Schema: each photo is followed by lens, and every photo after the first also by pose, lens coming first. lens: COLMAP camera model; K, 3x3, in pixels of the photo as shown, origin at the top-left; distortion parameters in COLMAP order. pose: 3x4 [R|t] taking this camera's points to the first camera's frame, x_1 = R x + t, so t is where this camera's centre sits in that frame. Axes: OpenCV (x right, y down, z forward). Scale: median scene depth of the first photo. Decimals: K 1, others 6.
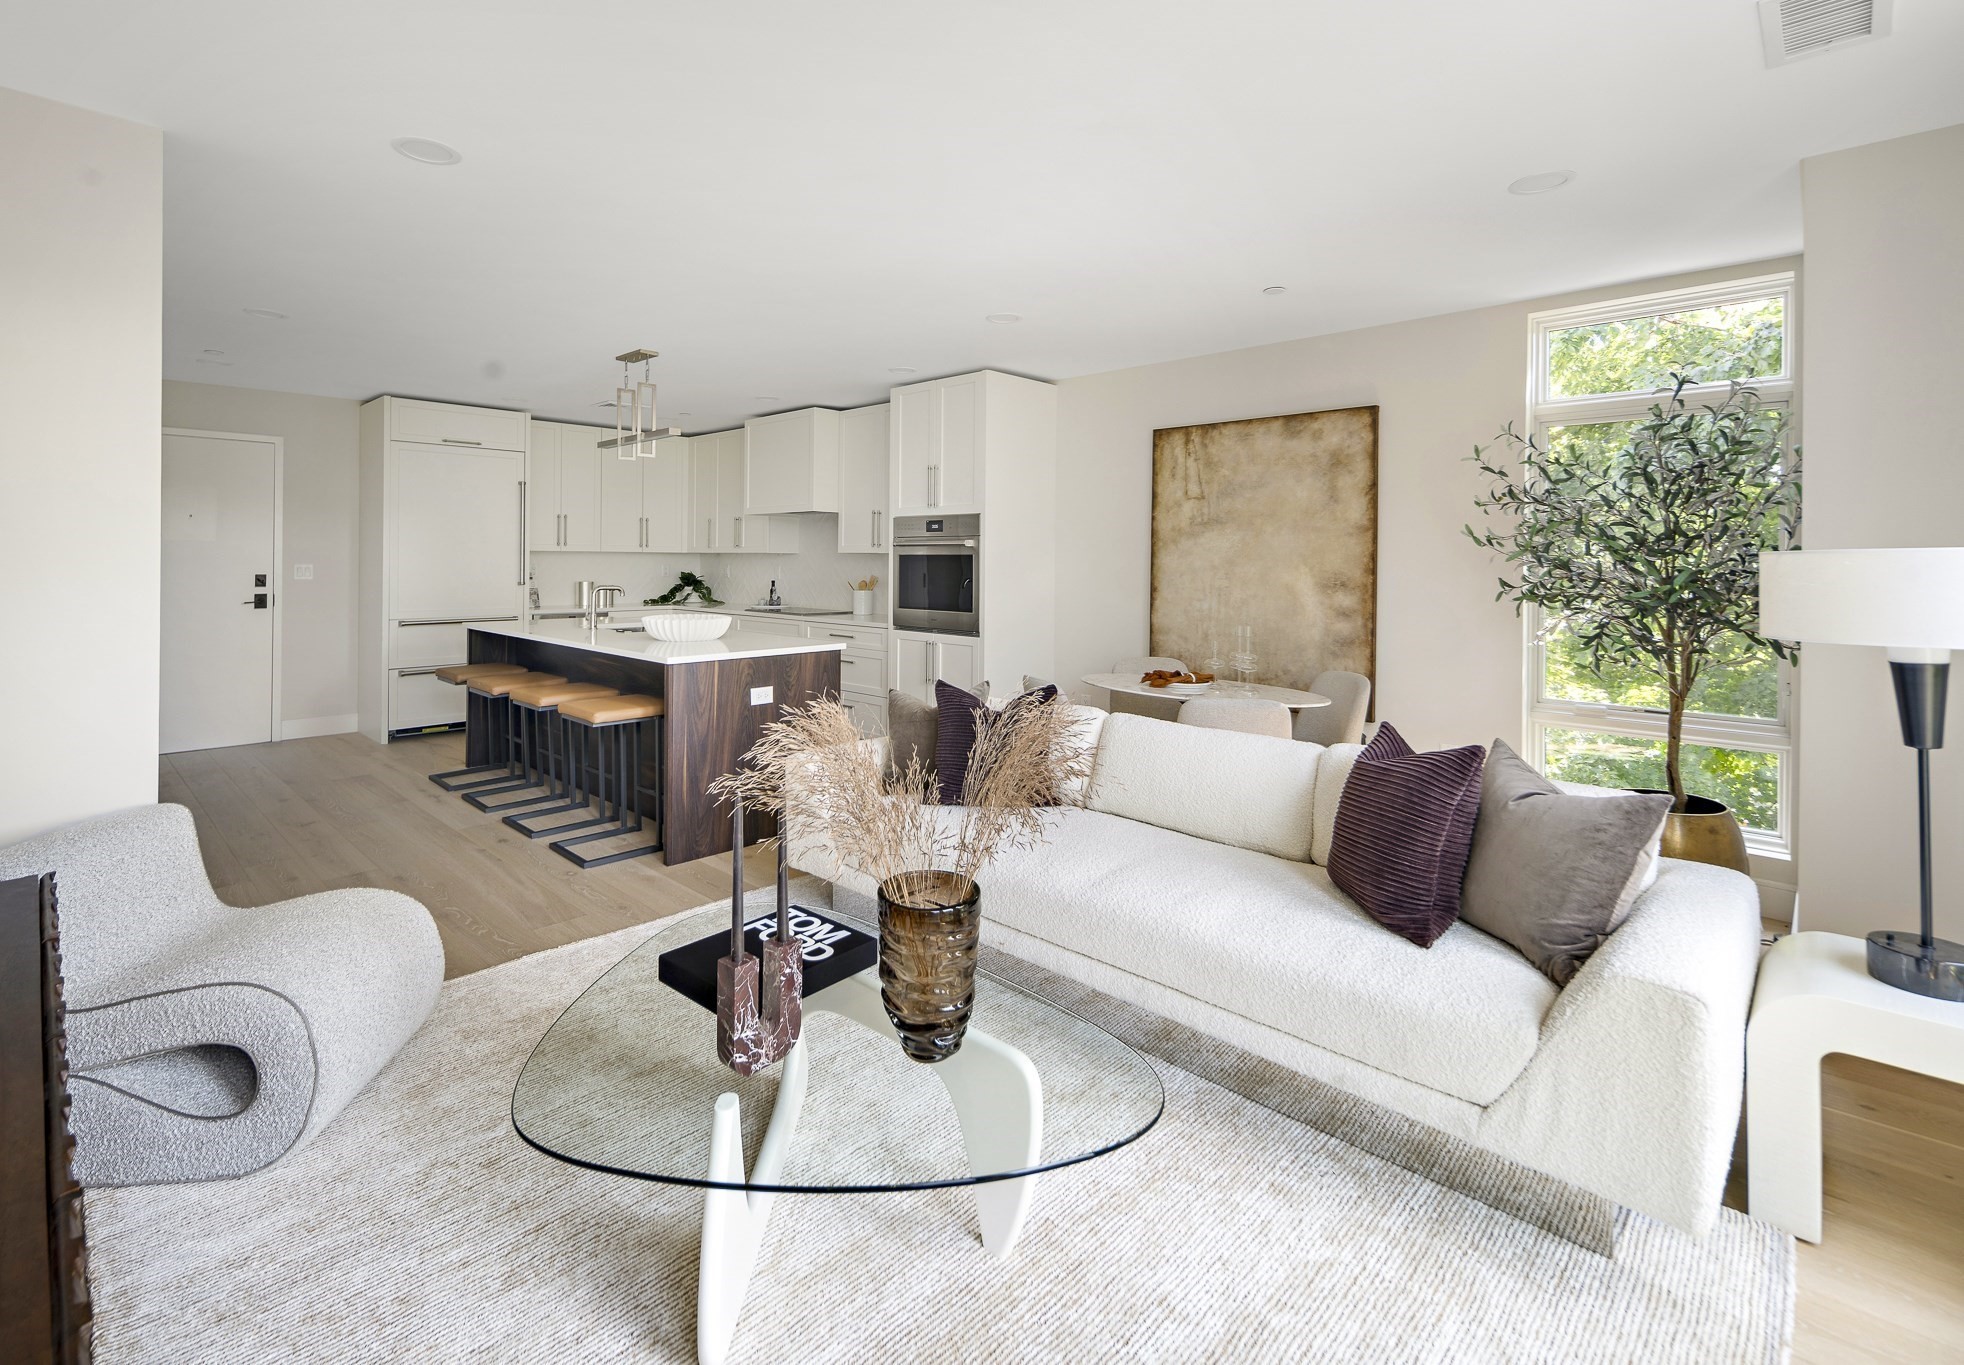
lens RADIAL K [[902.4, 0, 982.0], [0, 902.4, 682.5], [0, 0, 1]] dist [0.000284, -0.000205]
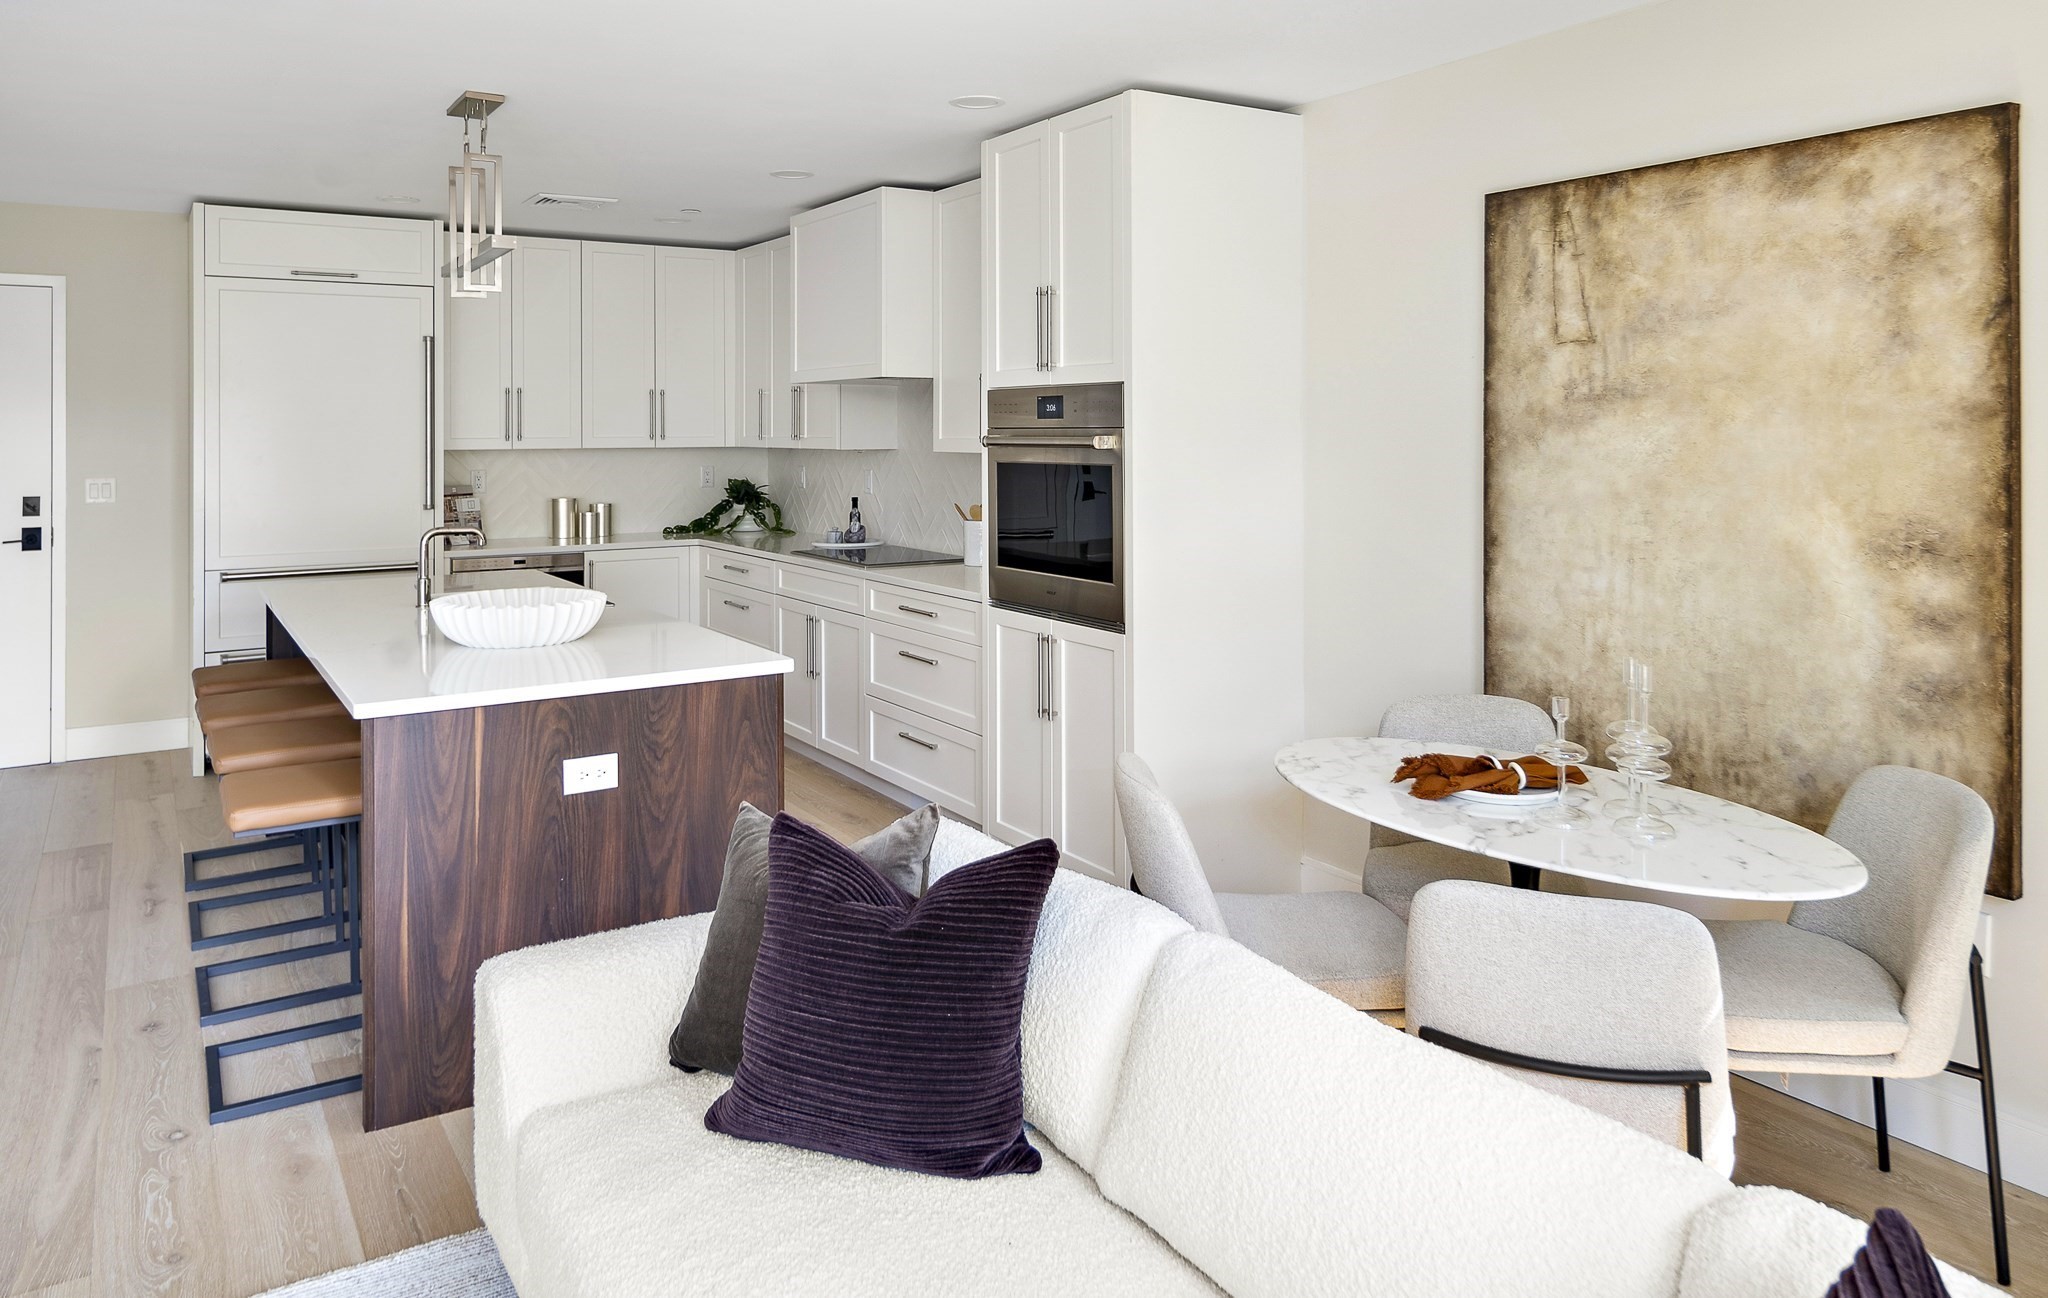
lens RADIAL K [[1462.3, 0, 1031.5], [0, 1462.3, 563.0], [0, 0, 1]] dist [0.002087, -0.001065]
pose [[0.974353, 0.008160, -0.224879, 0.138681], [-0.018632, 0.998836, -0.044484, -0.058202], [0.224254, 0.047533, 0.973371, 0.243215]]
